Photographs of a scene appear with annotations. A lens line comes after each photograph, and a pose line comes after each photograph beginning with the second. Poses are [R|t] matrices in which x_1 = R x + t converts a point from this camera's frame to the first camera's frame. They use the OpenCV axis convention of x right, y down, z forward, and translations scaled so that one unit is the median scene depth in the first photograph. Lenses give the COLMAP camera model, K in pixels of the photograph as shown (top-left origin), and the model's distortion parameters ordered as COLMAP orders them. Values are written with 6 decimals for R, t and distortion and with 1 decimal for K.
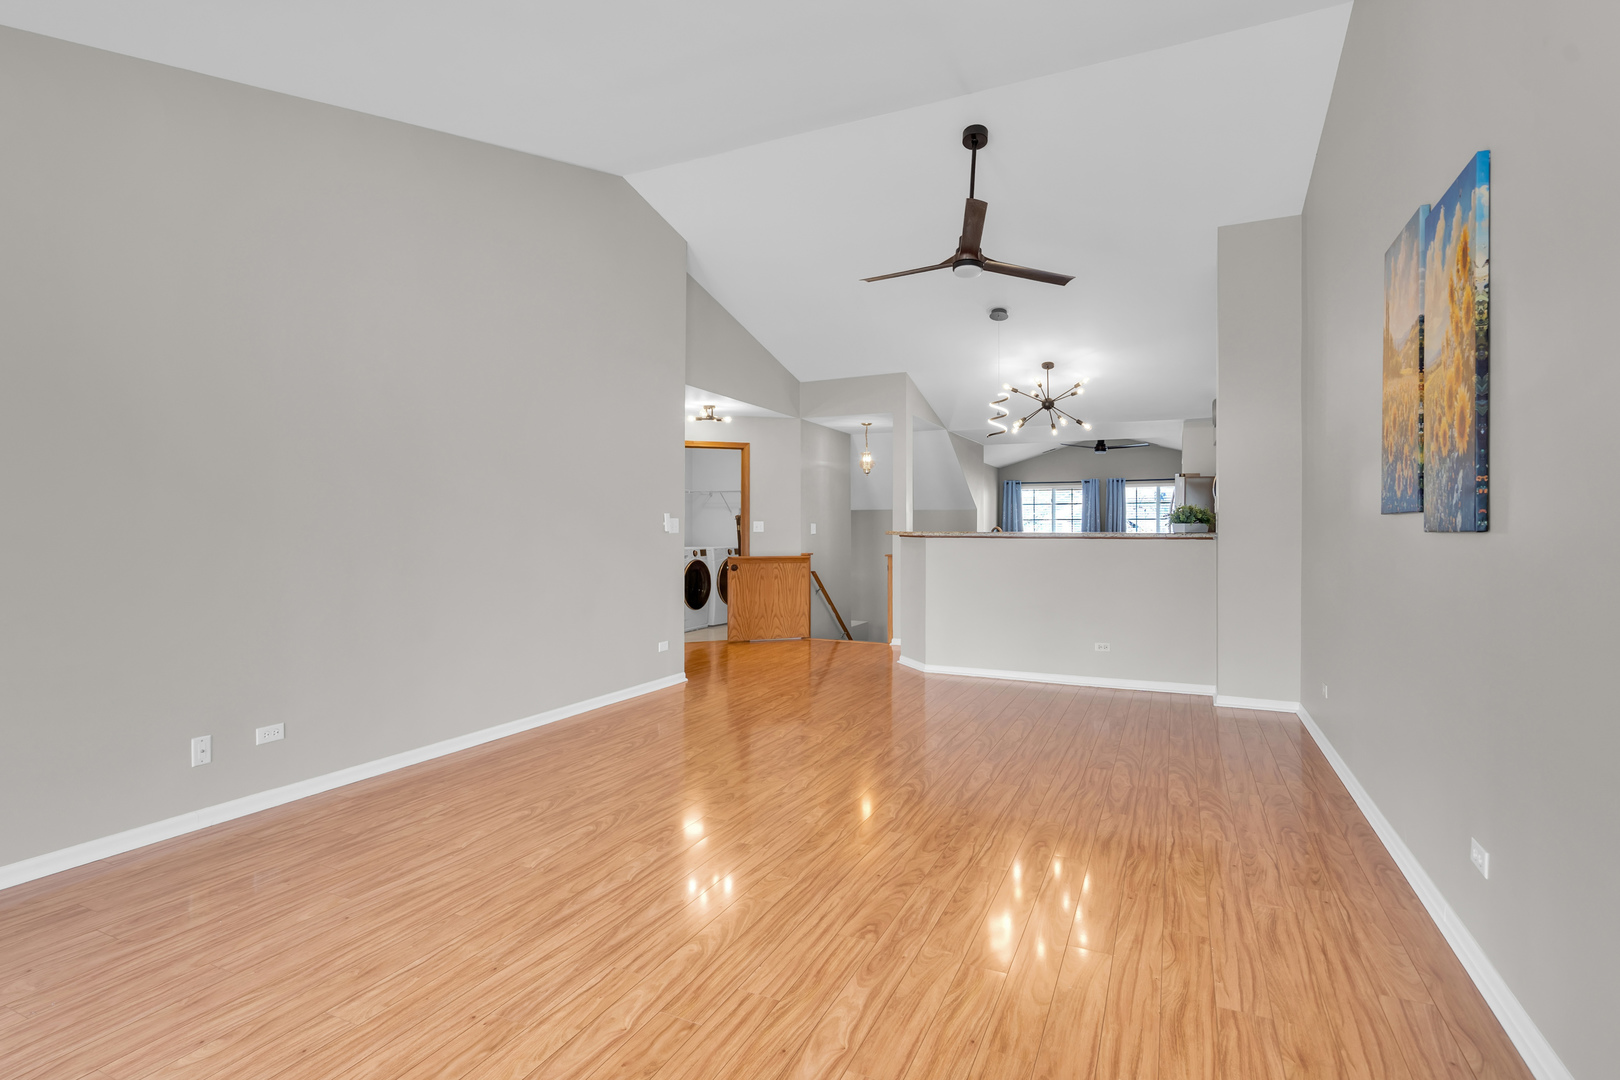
lens RADIAL K [[784.6, 0, 809.5], [0, 784.6, 536.2], [0, 0, 1]] dist [0.001390, 0.000131]
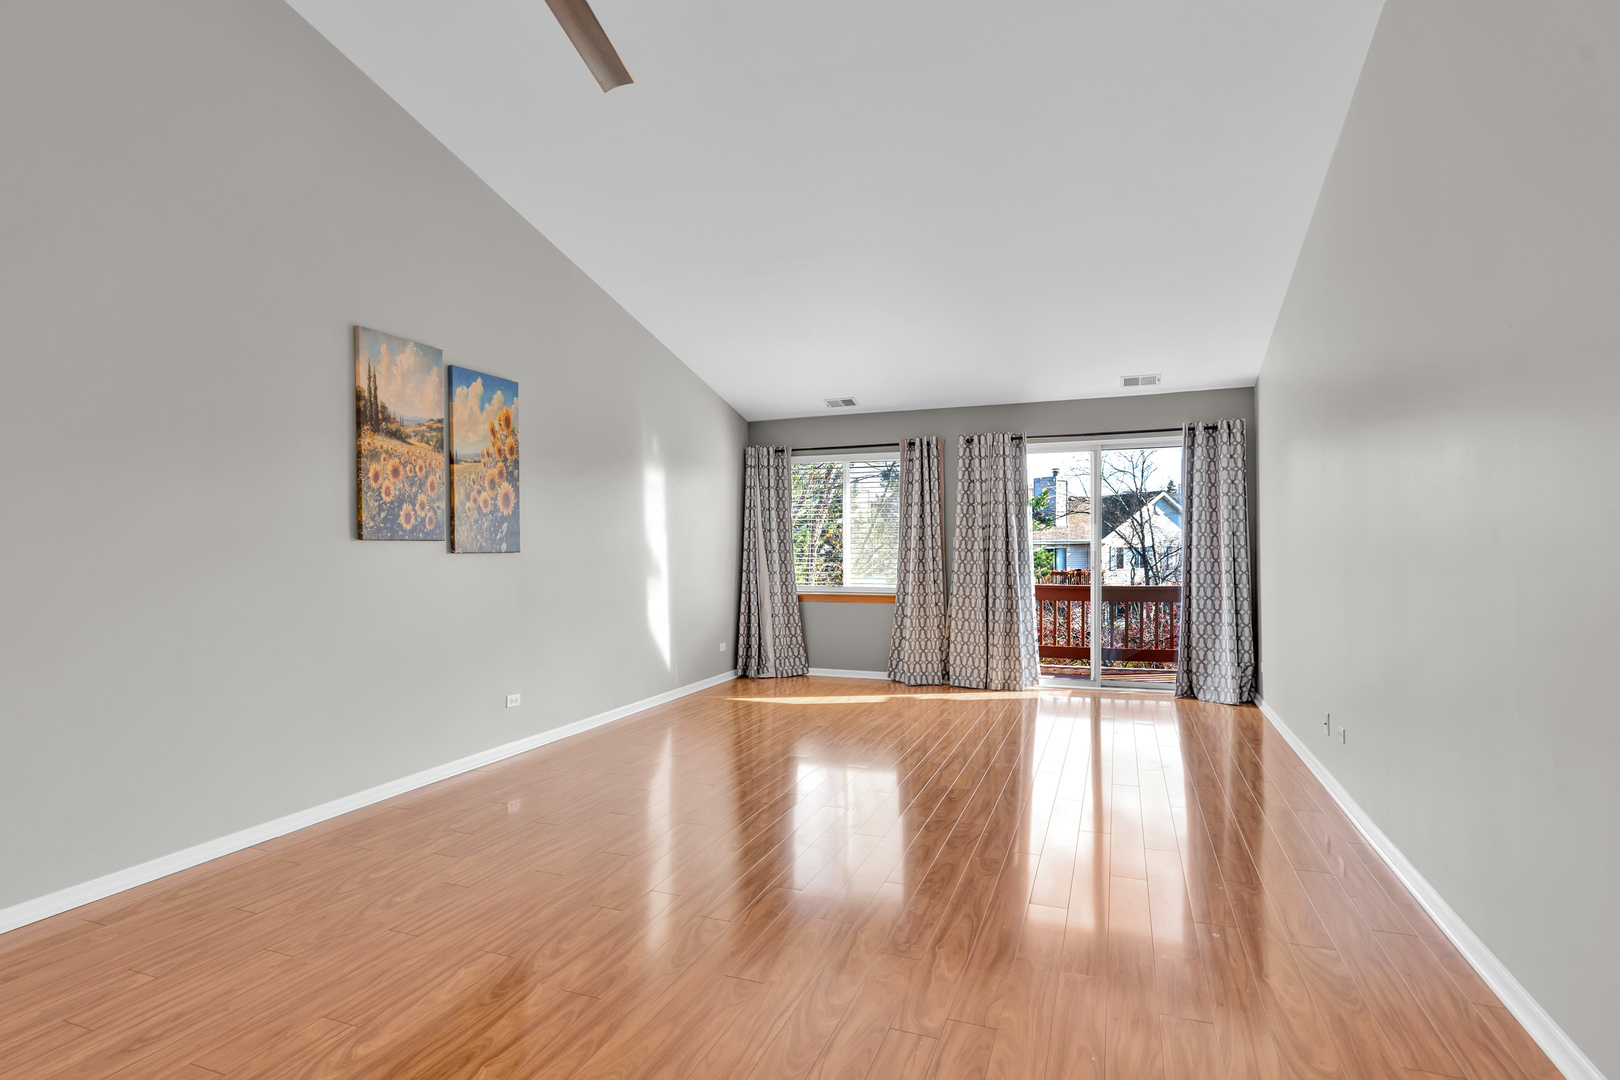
lens RADIAL K [[784.6, 0, 810.3], [0, 784.6, 545.8], [0, 0, 1]] dist [0.001390, 0.000131]
pose [[-0.997110, 0.013736, -0.074718, 0.105936], [0.013626, 0.999905, 0.001978, -0.008448], [0.074738, 0.000955, -0.997203, 1.867123]]
